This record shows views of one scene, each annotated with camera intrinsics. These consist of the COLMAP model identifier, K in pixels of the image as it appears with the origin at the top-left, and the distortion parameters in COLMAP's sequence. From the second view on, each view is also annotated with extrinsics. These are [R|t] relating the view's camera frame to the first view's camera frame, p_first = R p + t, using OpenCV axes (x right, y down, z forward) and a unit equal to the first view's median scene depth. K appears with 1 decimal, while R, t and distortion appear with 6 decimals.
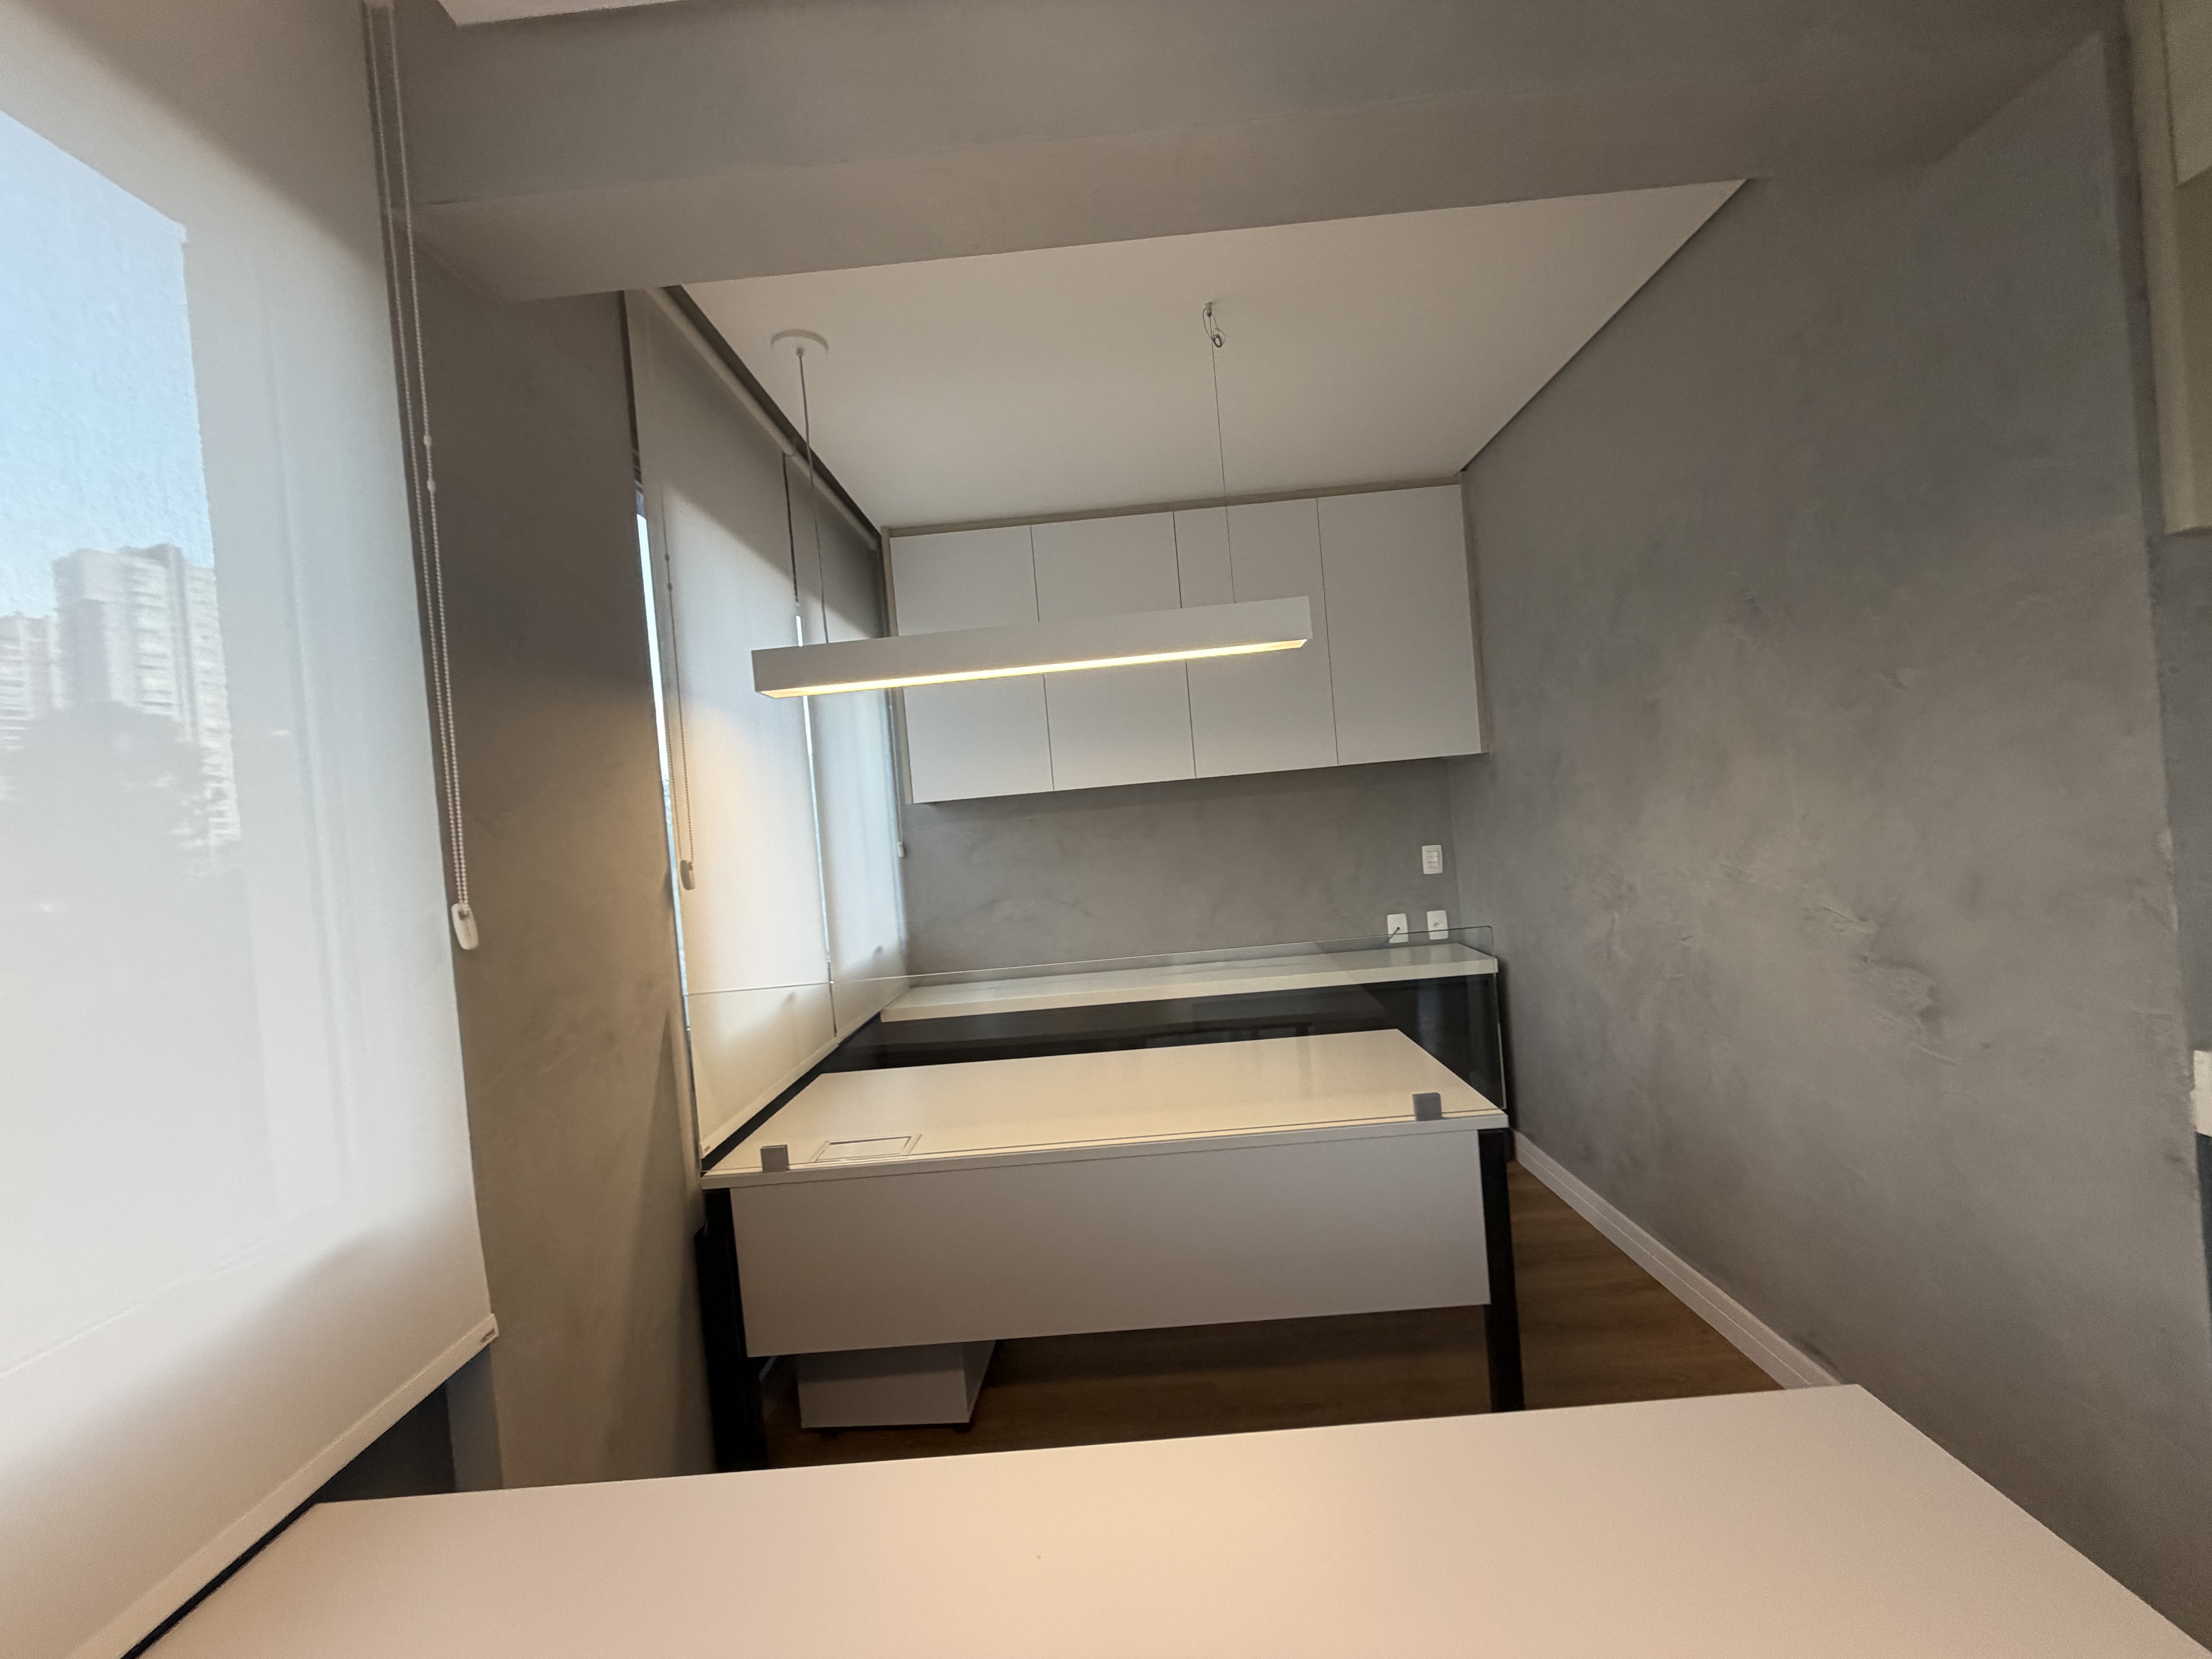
lens RADIAL K [[885.4, 0, 1100.4], [0, 885.4, 830.4], [0, 0, 1]] dist [-0.000112, 0.000394]
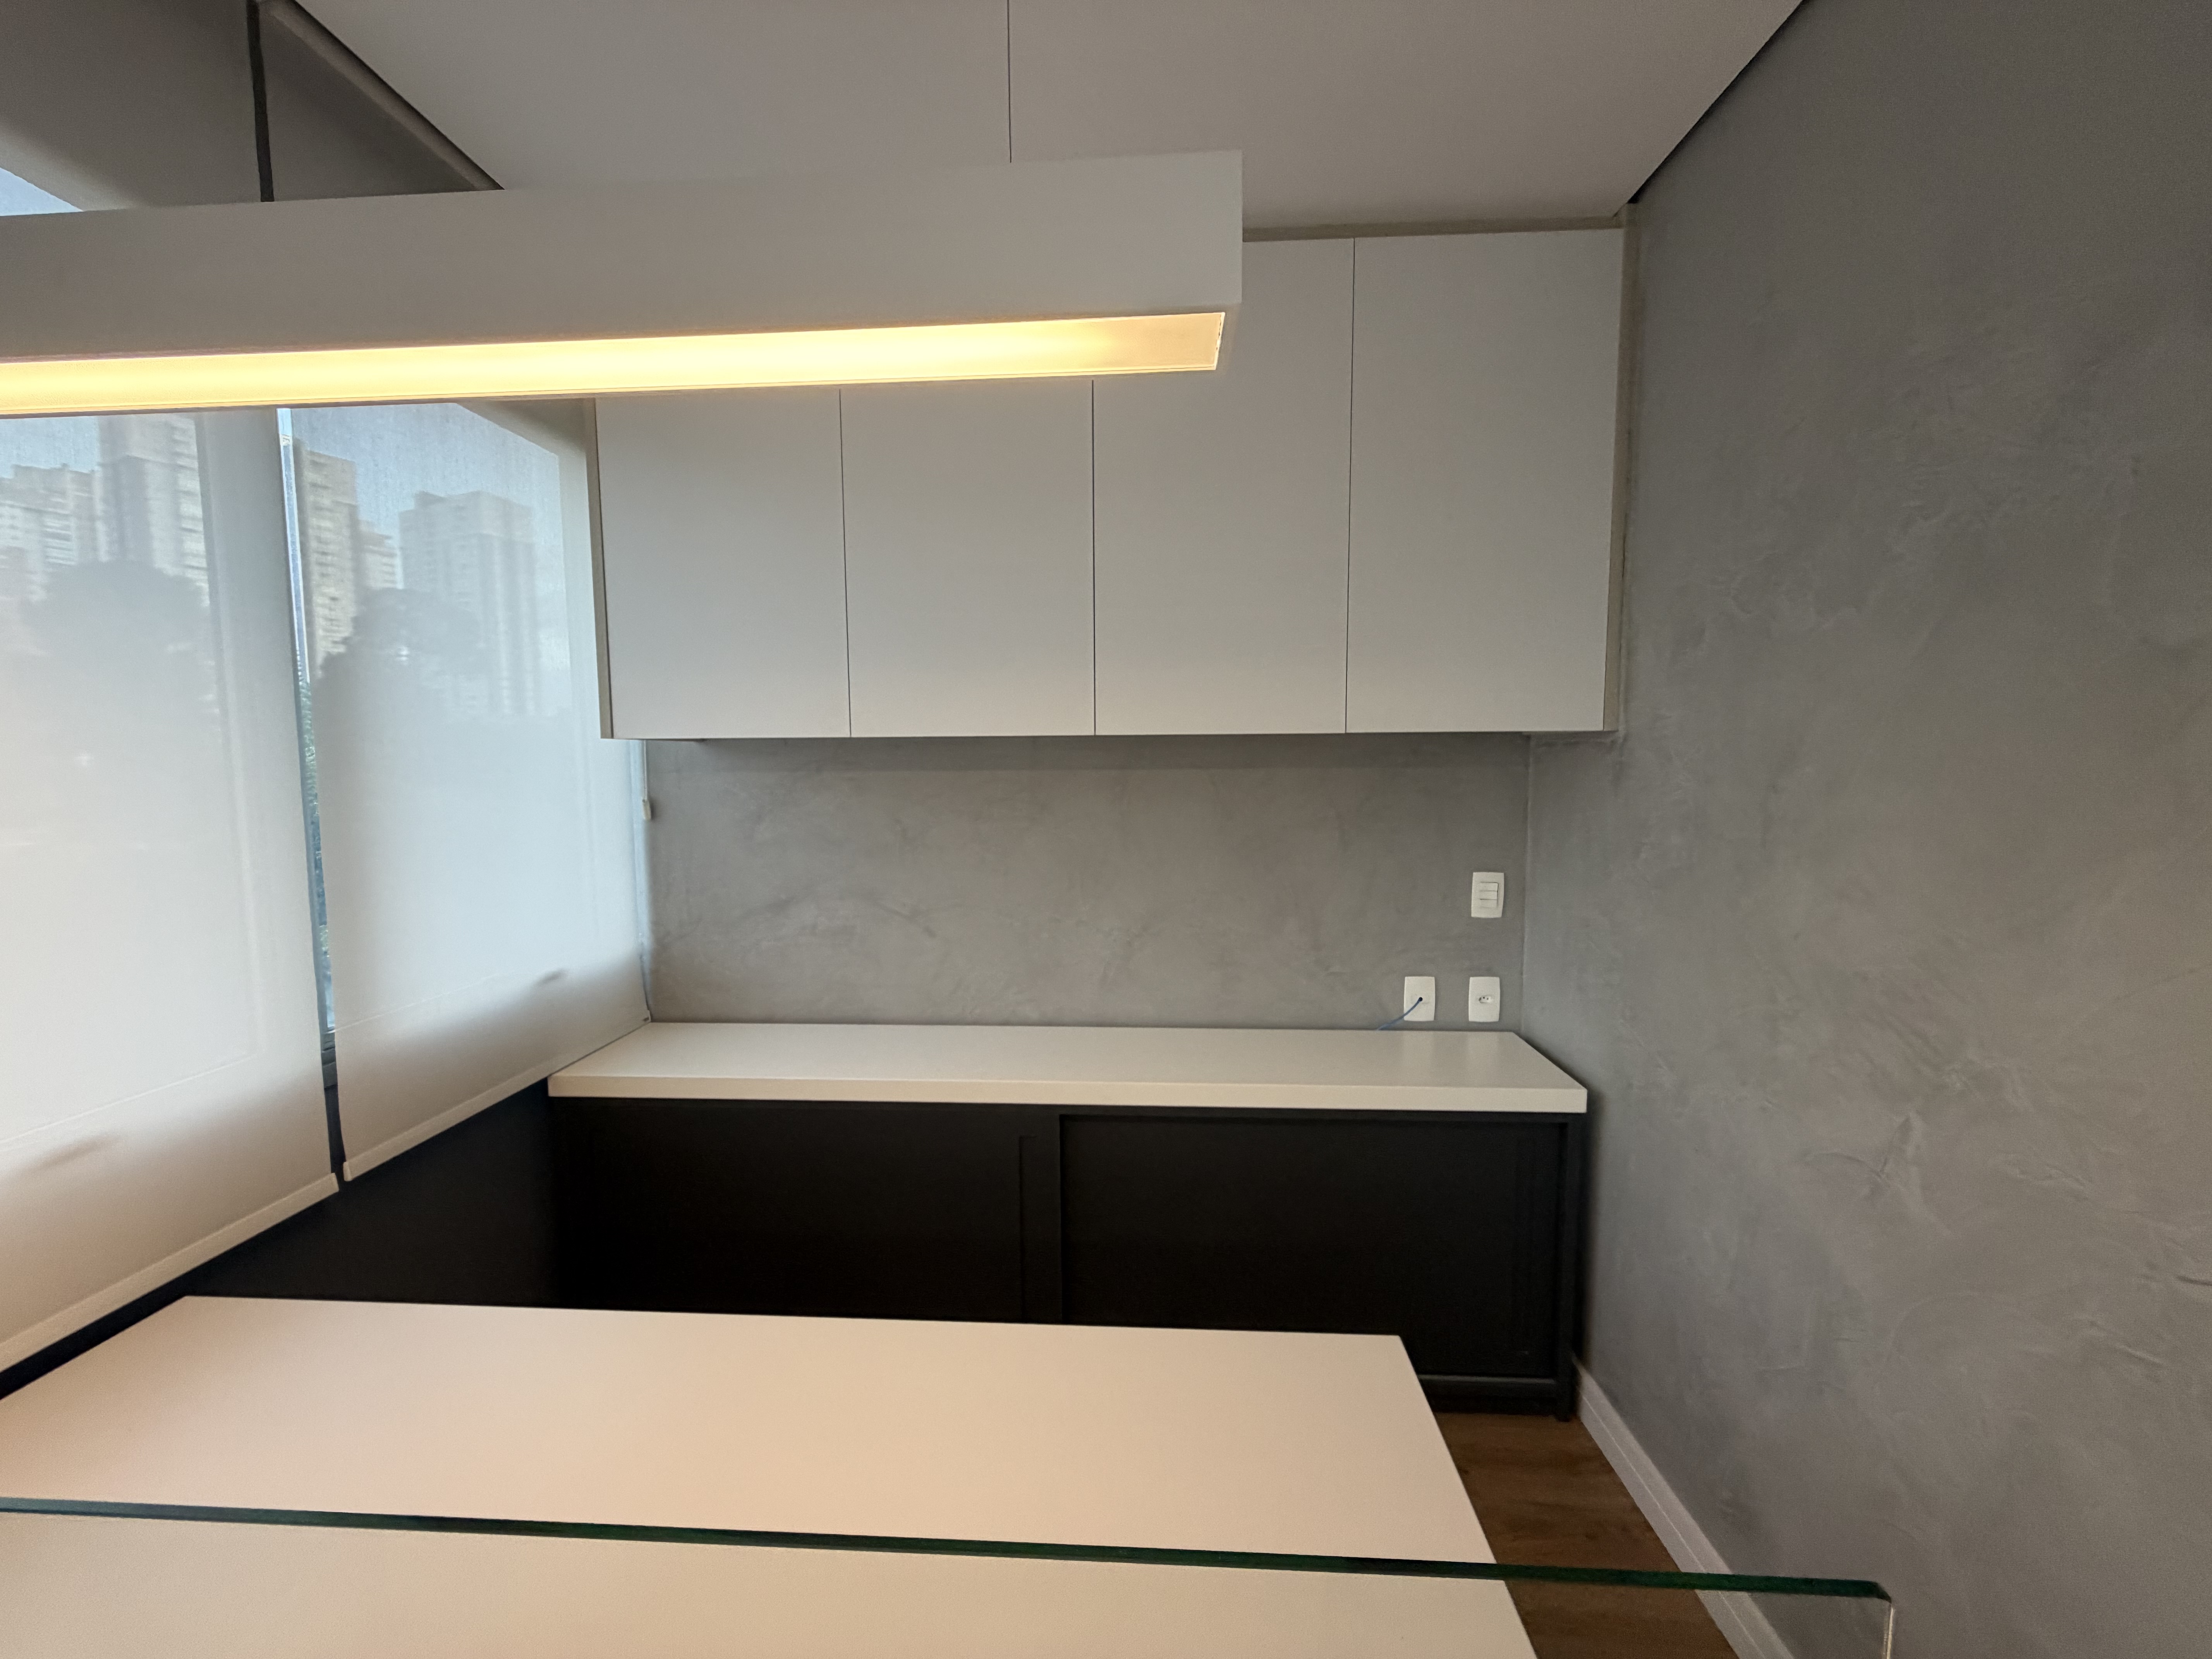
lens RADIAL K [[885.4, 0, 1100.4], [0, 885.4, 830.4], [0, 0, 1]] dist [-0.000112, 0.000394]
pose [[0.996323, 0.082531, -0.023020, 0.205262], [-0.080725, 0.994230, 0.070638, -0.060371], [0.028717, -0.068520, 0.997236, 0.669855]]
